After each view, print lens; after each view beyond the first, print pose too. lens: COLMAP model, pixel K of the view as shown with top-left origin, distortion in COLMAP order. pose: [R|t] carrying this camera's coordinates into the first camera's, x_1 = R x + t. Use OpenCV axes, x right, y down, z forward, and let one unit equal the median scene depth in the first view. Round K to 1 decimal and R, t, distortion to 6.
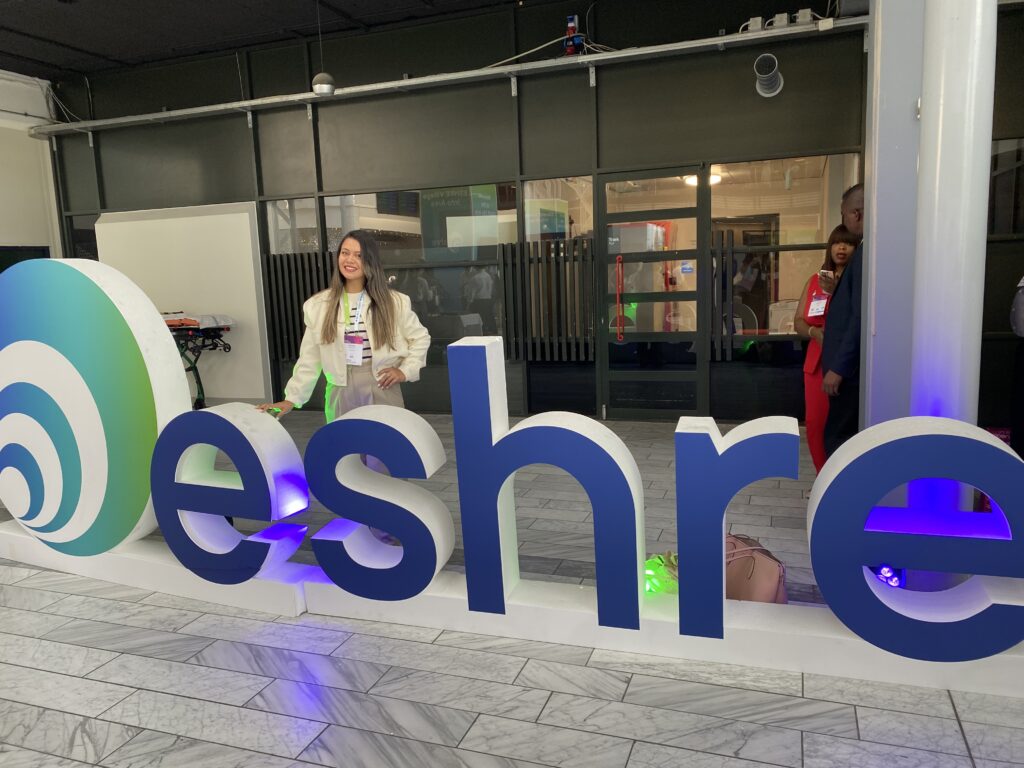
lens RADIAL K [[762.4, 0, 512.0], [0, 762.4, 384.0], [0, 0, 1]] dist [0.008061, -0.000847]
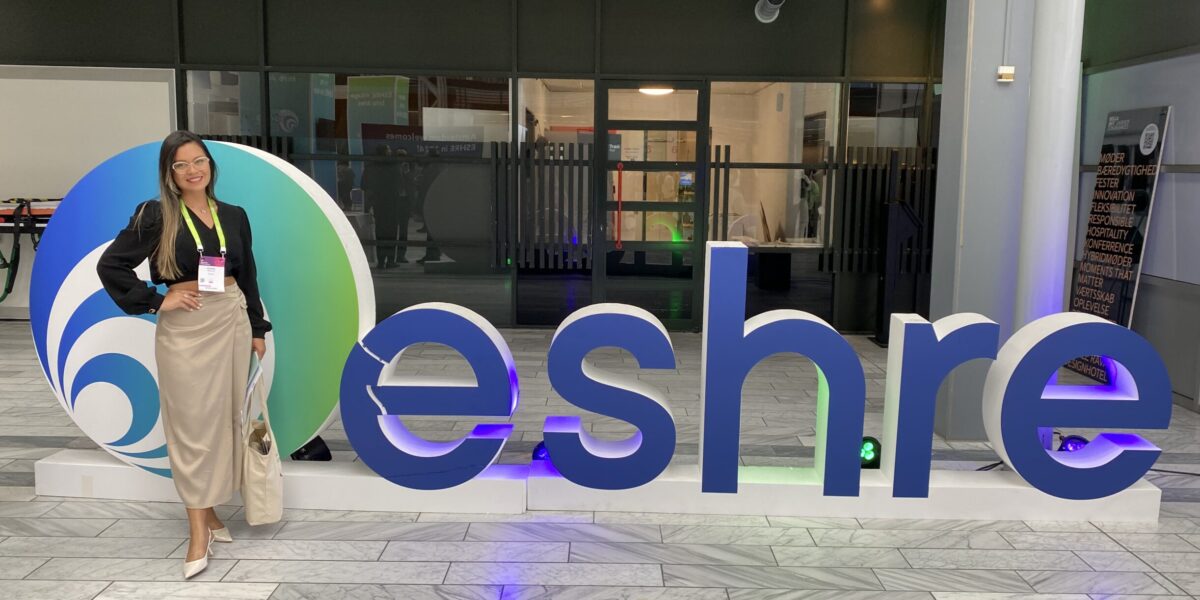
lens RADIAL K [[911.9, 0, 615.6], [0, 911.9, 274.2], [0, 0, 1]] dist [0.069046, -0.119320]
pose [[0.937269, 0.015849, 0.348247, -0.581495], [-0.004276, 0.999414, -0.033975, 0.034906], [-0.348581, 0.030355, 0.936787, -0.224488]]
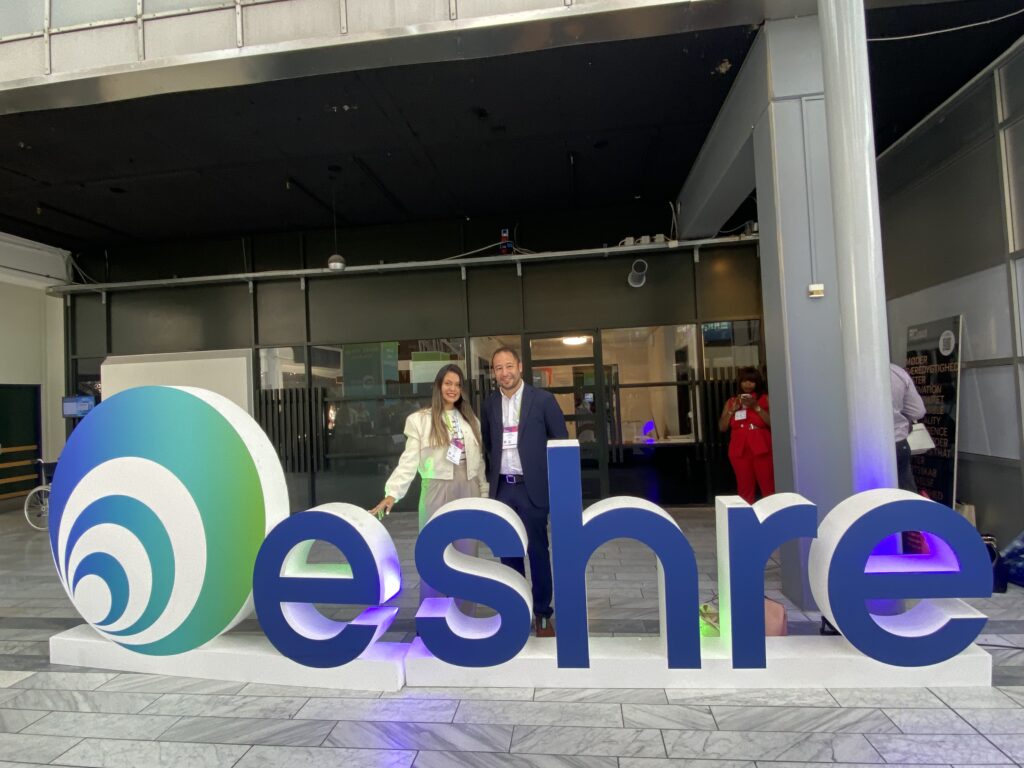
lens RADIAL K [[551.9, 0, 512.0], [0, 551.9, 384.0], [0, 0, 1]] dist [0.020256, -0.023203]
pose [[0.974804, 0.004370, 0.223022, -0.292175], [0.037148, 0.982666, -0.181623, 0.007805], [-0.219950, 0.185332, 0.957744, 0.073393]]
